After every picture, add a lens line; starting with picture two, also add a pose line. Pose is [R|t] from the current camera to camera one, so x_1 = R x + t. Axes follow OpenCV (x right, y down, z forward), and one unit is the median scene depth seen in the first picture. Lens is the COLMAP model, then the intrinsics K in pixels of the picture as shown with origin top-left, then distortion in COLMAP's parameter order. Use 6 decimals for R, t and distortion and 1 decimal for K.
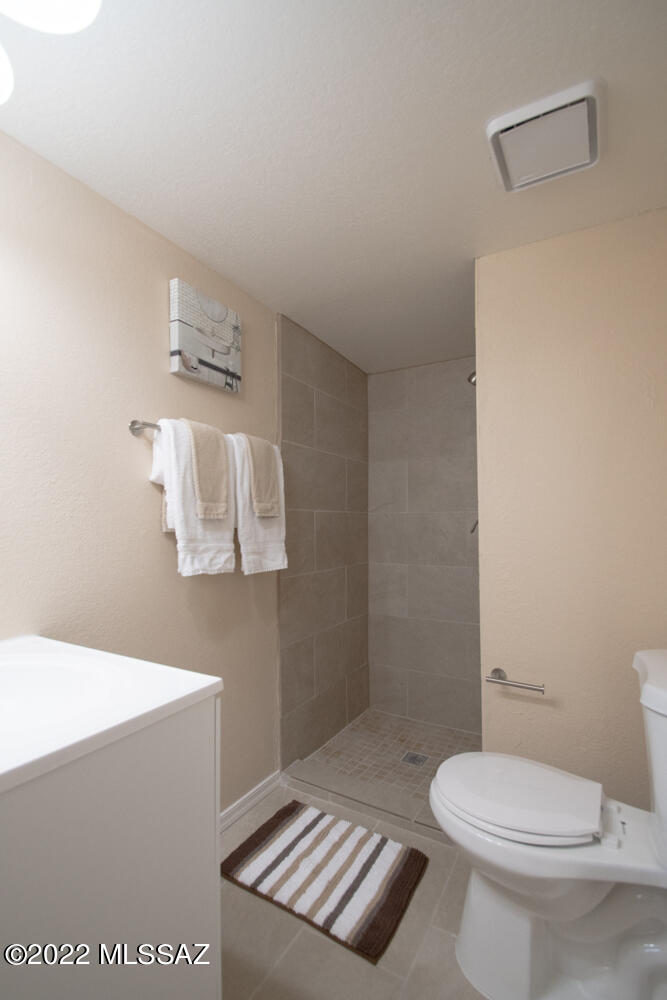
lens RADIAL K [[454.5, 0, 323.9], [0, 454.5, 516.9], [0, 0, 1]] dist [0.001250, -0.005273]
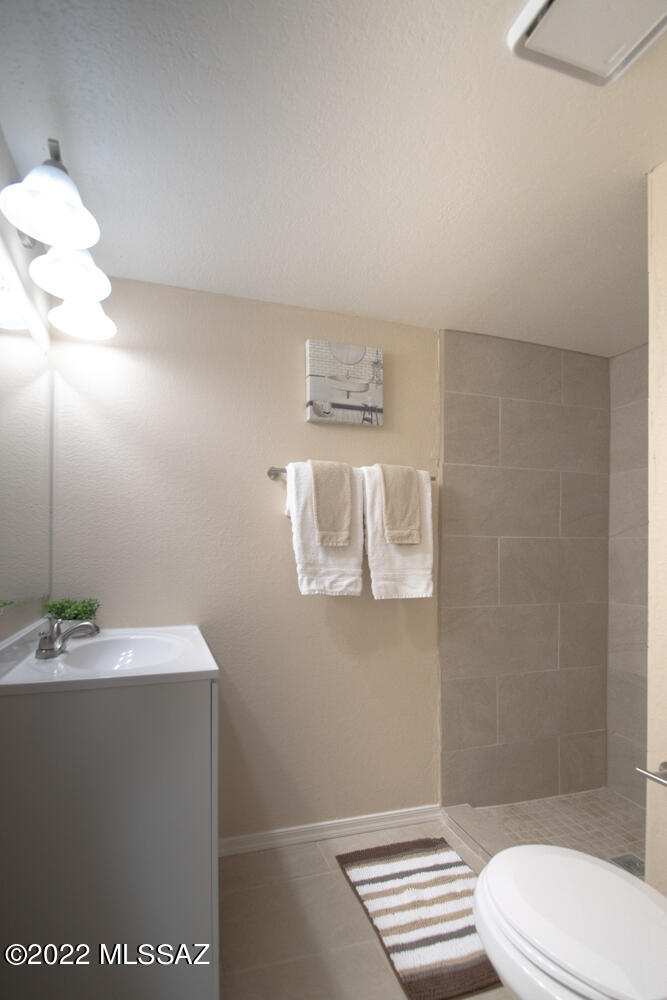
lens RADIAL K [[454.5, 0, 286.3], [0, 454.5, 556.5], [0, 0, 1]] dist [0.001250, -0.005273]
pose [[0.721889, 0.011808, -0.691908, 0.397020], [0.004965, 0.999740, 0.022242, 0.004154], [0.691991, -0.019492, 0.721643, 0.098268]]
